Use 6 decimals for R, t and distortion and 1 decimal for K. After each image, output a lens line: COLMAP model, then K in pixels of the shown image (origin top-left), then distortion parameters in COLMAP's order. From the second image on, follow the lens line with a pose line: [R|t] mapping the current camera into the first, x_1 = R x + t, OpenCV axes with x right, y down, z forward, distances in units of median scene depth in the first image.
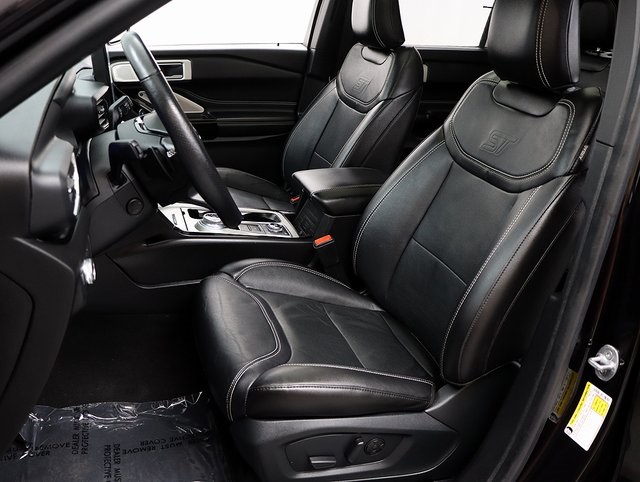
lens RADIAL K [[618.9, 0, 320.0], [0, 618.9, 241.0], [0, 0, 1]] dist [-0.167267, 0.173026]
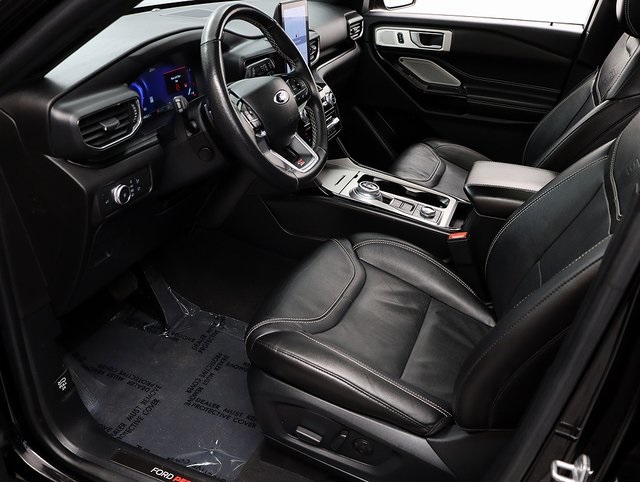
lens RADIAL K [[618.9, 0, 320.0], [0, 618.9, 241.0], [0, 0, 1]] dist [-0.167267, 0.173026]
pose [[0.771572, 0.268648, -0.576632, 0.367459], [-0.235521, 0.962676, 0.133360, -0.066563], [0.590937, 0.032912, 0.806046, 0.120083]]
